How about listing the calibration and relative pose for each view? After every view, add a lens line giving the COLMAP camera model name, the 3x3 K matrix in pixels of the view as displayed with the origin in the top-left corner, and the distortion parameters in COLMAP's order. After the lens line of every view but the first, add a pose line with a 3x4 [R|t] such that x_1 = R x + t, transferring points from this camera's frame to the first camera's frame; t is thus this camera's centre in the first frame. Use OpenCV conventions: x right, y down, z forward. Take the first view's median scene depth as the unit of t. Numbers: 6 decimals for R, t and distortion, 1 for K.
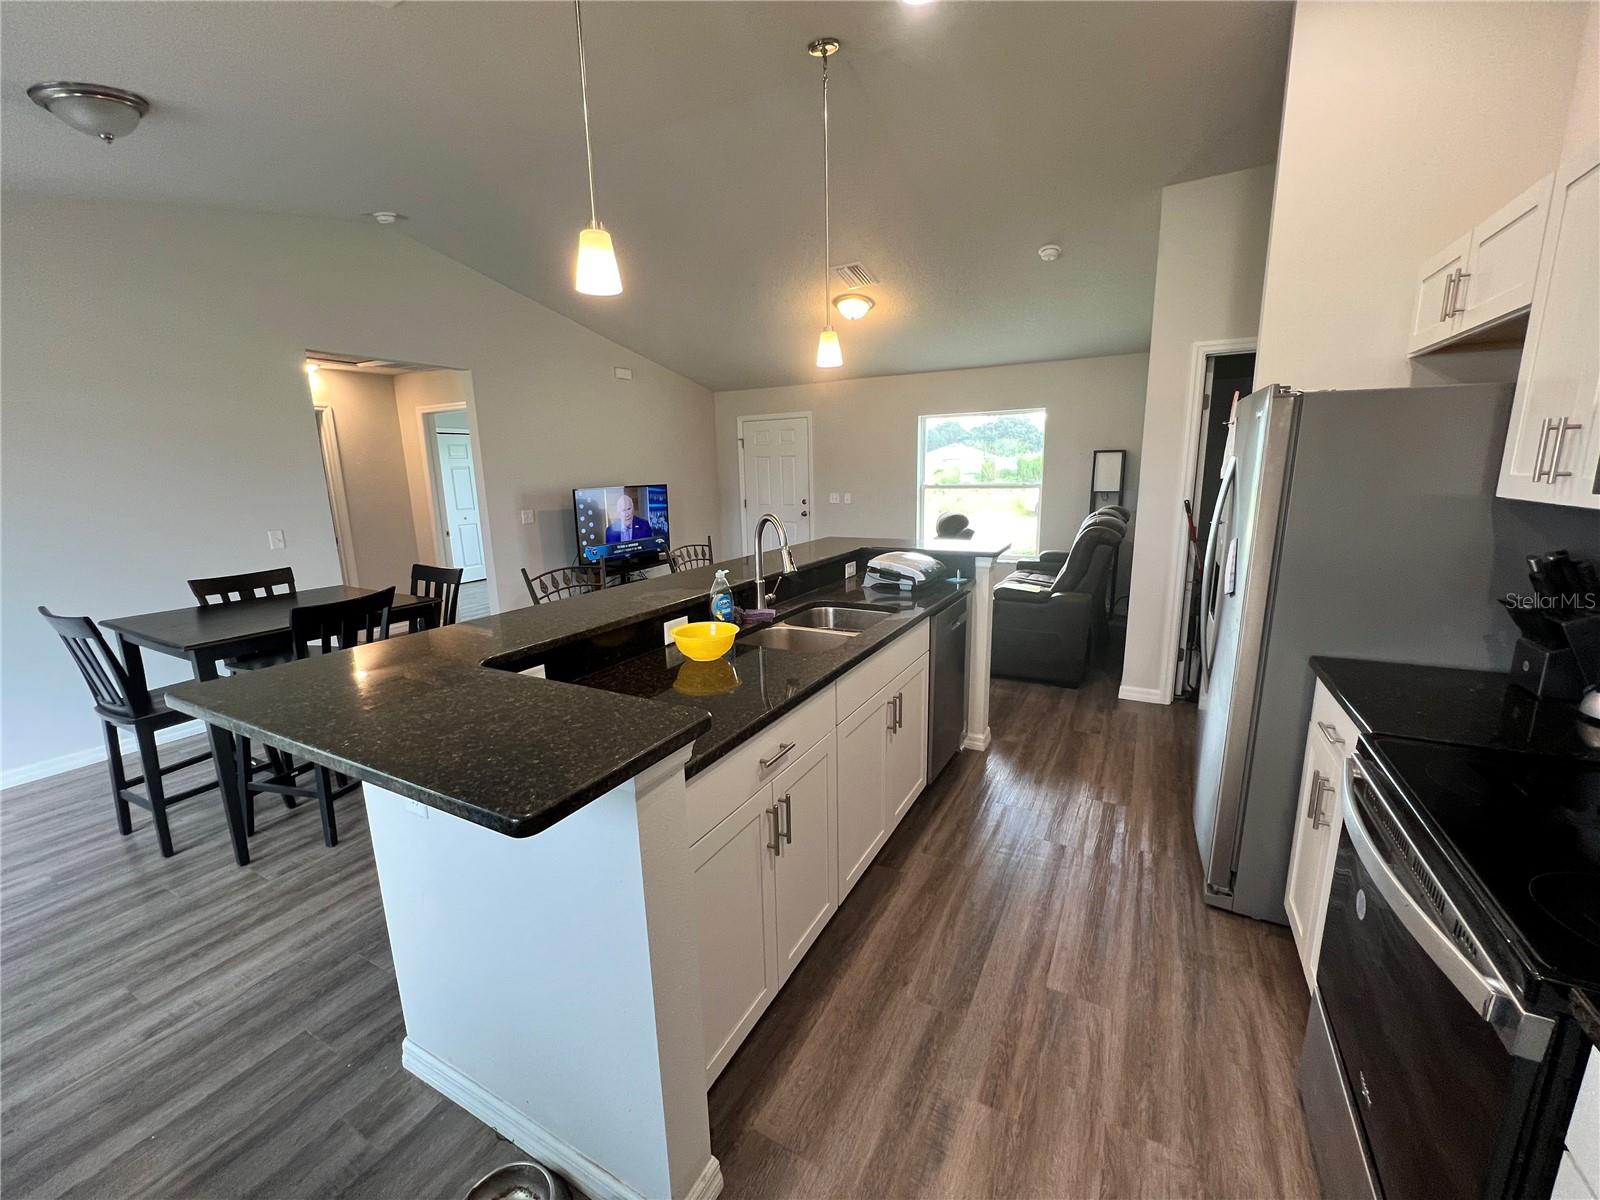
lens RADIAL K [[640.8, 0, 798.0], [0, 640.8, 600.2], [0, 0, 1]] dist [-0.001251, -0.000431]
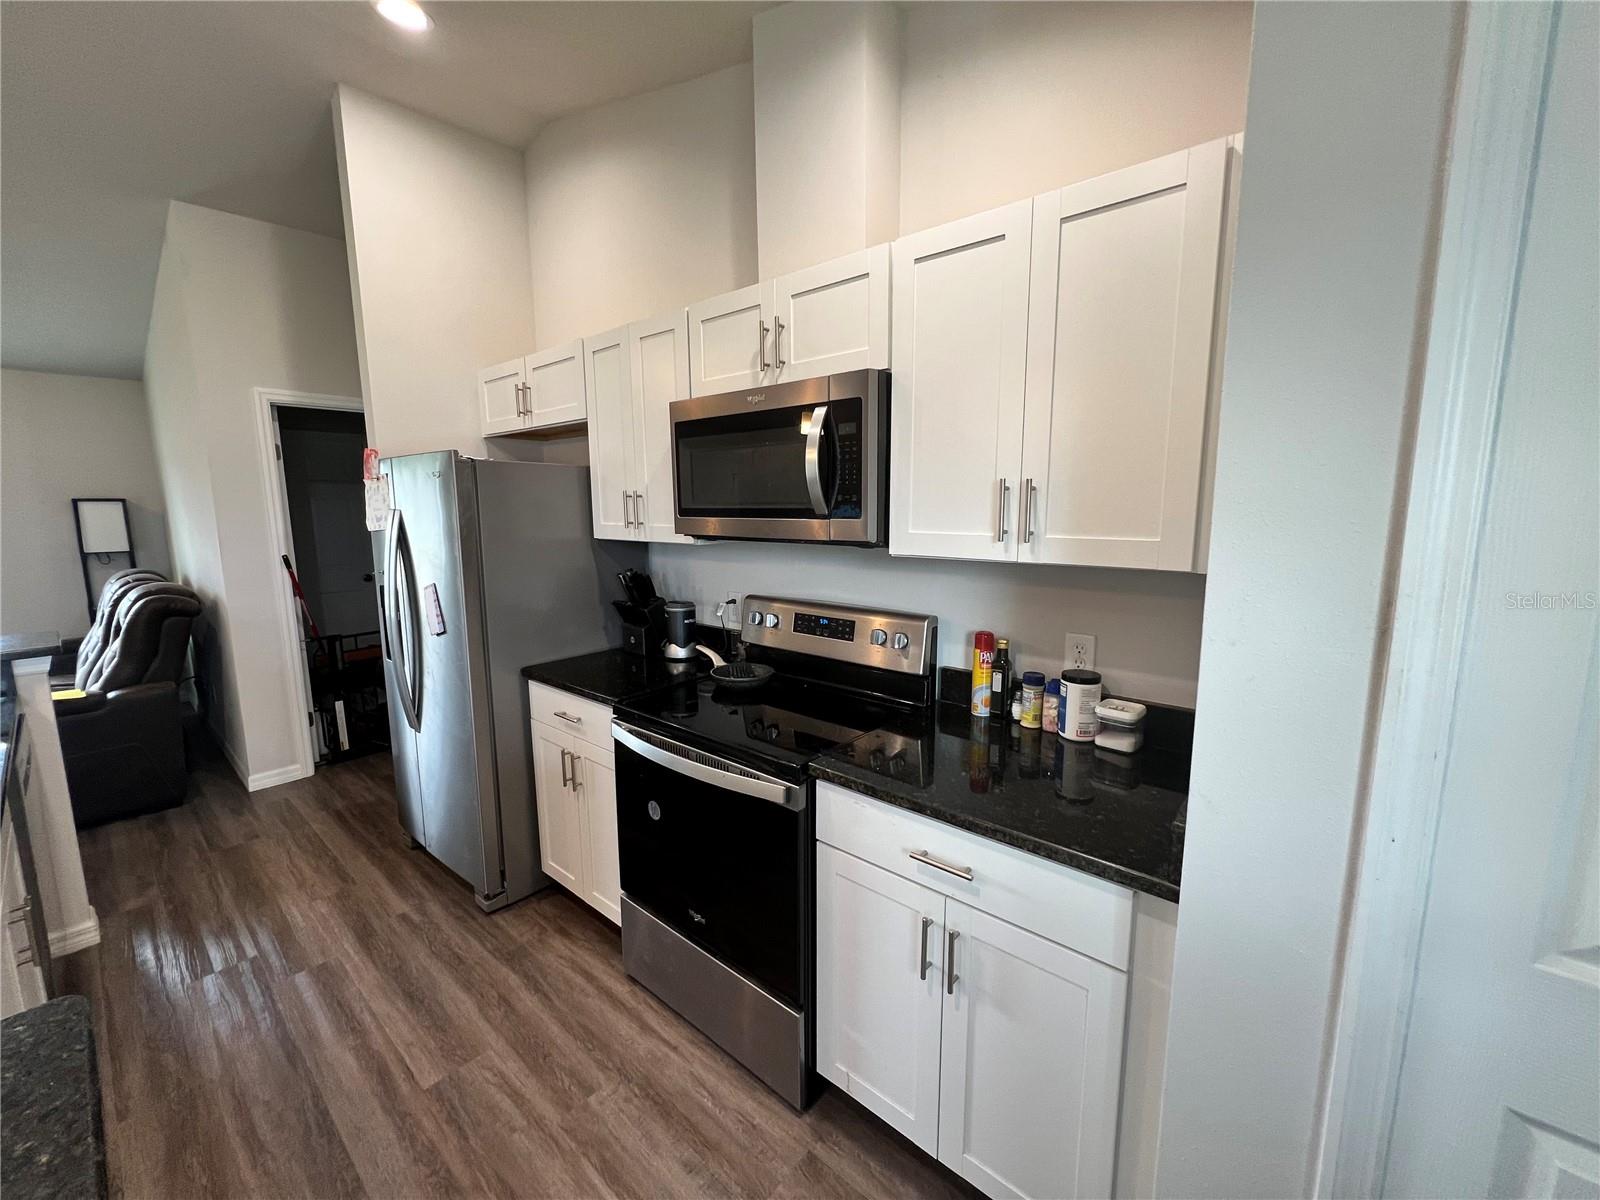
lens RADIAL K [[640.8, 0, 800.8], [0, 640.8, 599.3], [0, 0, 1]] dist [-0.001251, -0.000431]
pose [[0.208422, -0.121703, 0.970437, -0.282461], [0.200147, 0.976537, 0.079482, -0.033608], [-0.957341, 0.177665, 0.227891, 0.161427]]
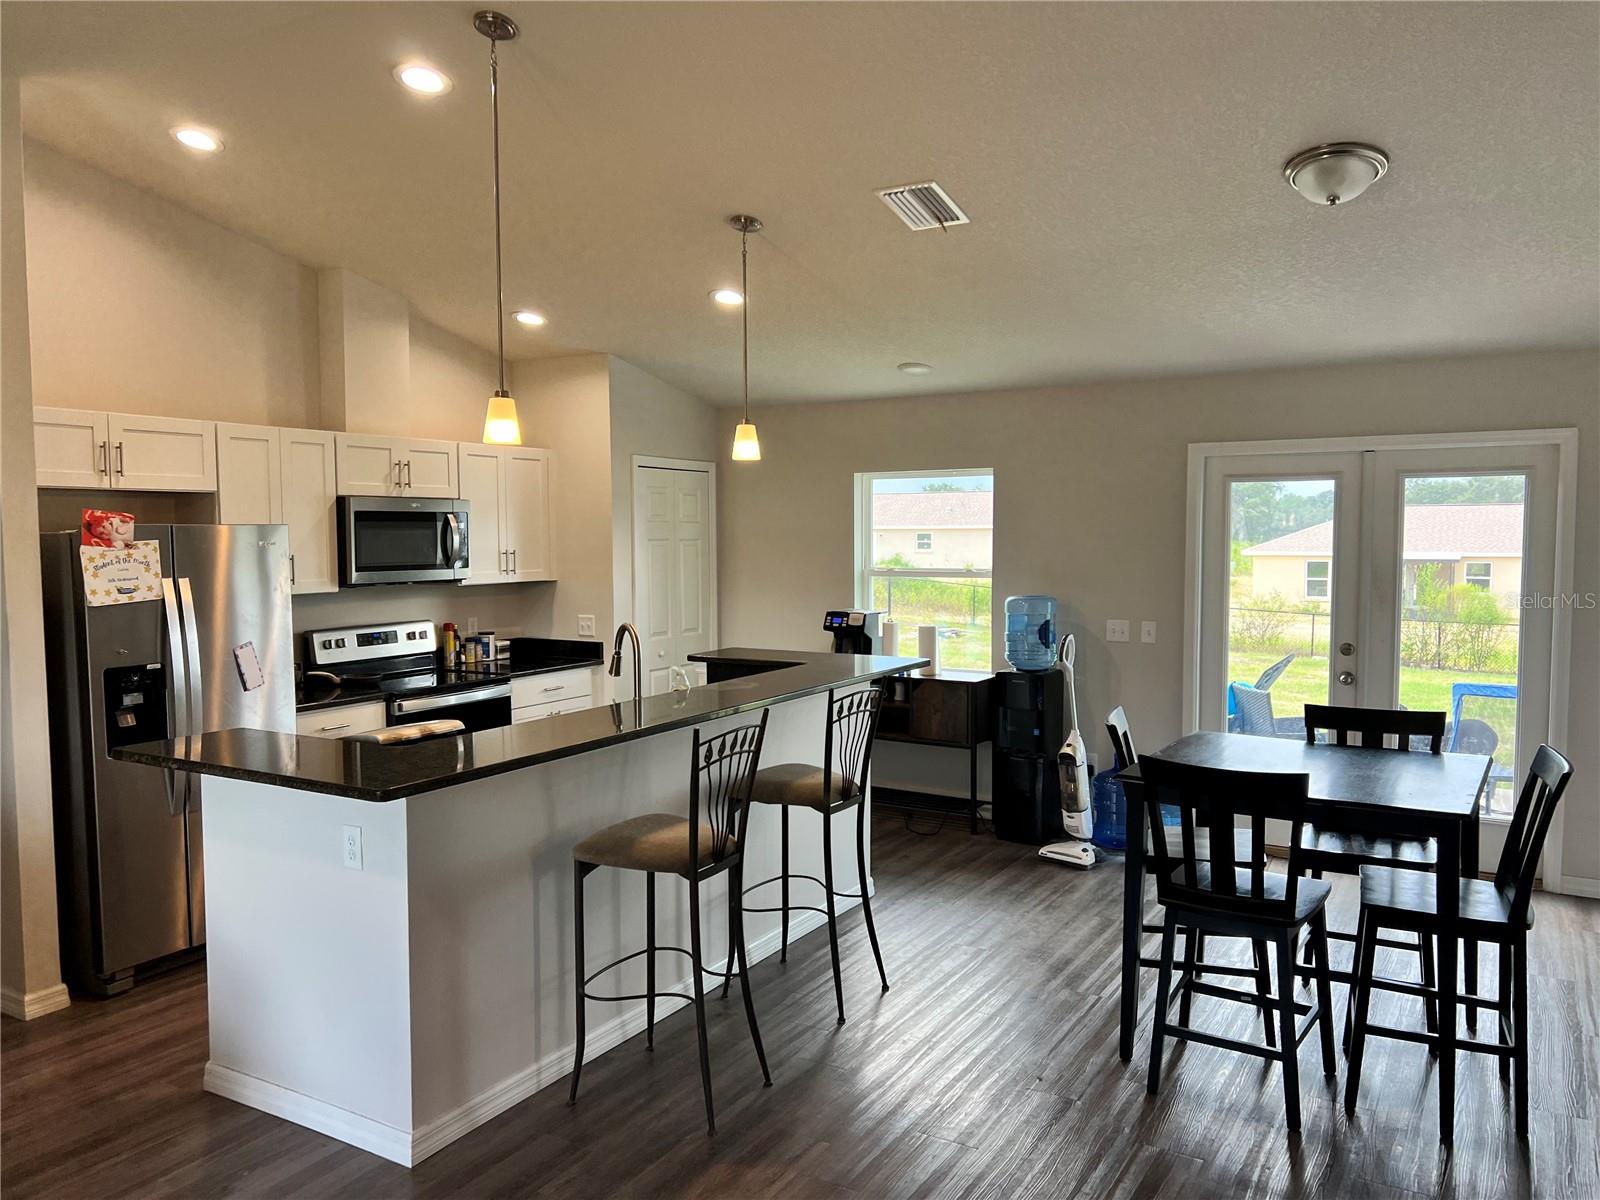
lens RADIAL K [[1198.0, 0, 793.7], [0, 1198.0, 605.3], [0, 0, 1]] dist [0.058631, -0.060430]
pose [[-0.999075, 0.022356, 0.036725, -0.460435], [0.031334, 0.963493, 0.265894, -0.807031], [-0.029439, 0.266799, -0.963302, 3.453539]]
